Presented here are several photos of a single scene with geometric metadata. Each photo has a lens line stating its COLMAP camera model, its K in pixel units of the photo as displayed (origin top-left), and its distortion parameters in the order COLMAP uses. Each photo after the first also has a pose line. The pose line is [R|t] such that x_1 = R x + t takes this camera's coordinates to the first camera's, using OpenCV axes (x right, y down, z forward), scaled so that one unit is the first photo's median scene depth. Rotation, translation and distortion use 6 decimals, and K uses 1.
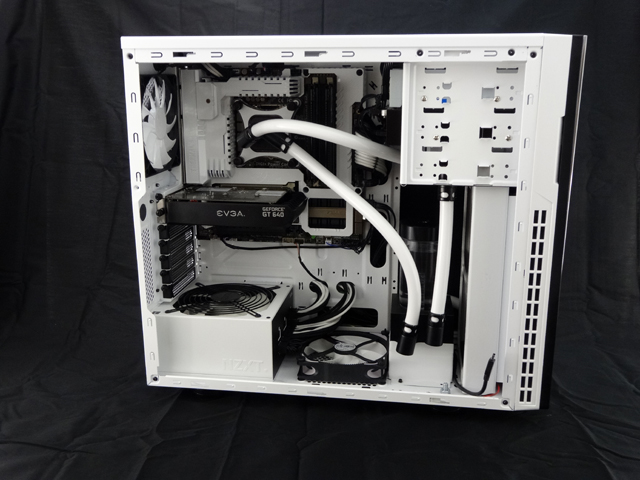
lens RADIAL K [[659.3, 0, 320.0], [0, 659.3, 240.0], [0, 0, 1]] dist [0.002818, -0.001033]
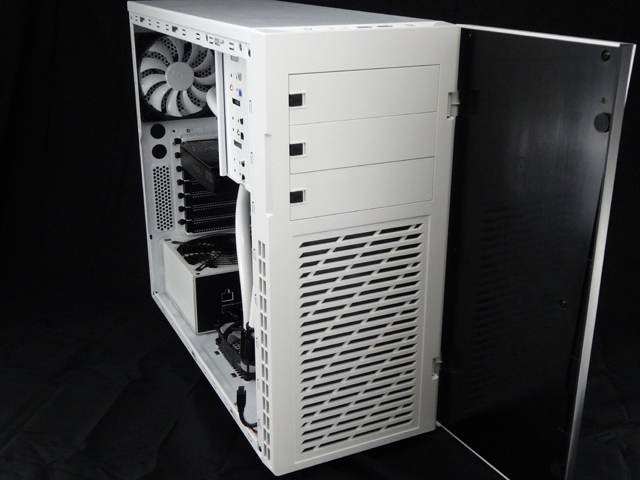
lens RADIAL K [[771.8, 0, 320.0], [0, 771.8, 240.0], [0, 0, 1]] dist [-0.007995, 0.001125]
pose [[0.565157, 0.286256, -0.773728, 0.942831], [-0.209798, 0.956907, 0.200783, -0.215717], [0.797861, 0.048852, 0.600859, 0.404557]]
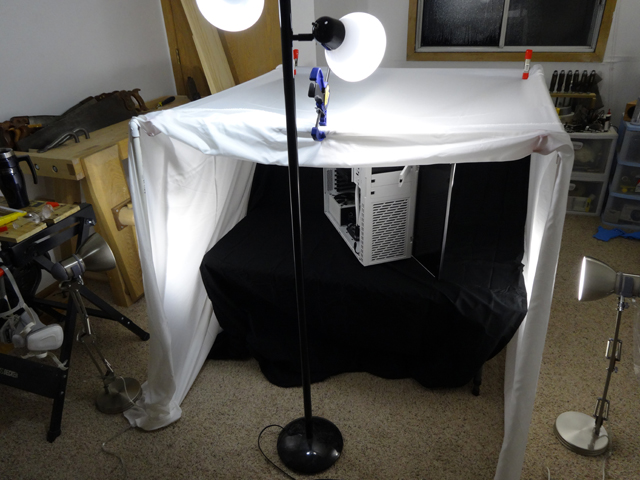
lens RADIAL K [[456.9, 0, 320.0], [0, 456.9, 240.0], [0, 0, 1]] dist [-0.001224, -0.000045]
pose [[0.427404, 0.428480, -0.796072, 1.719450], [-0.195982, 0.903525, 0.381095, -0.569131], [0.882563, -0.006866, 0.470144, -0.165170]]
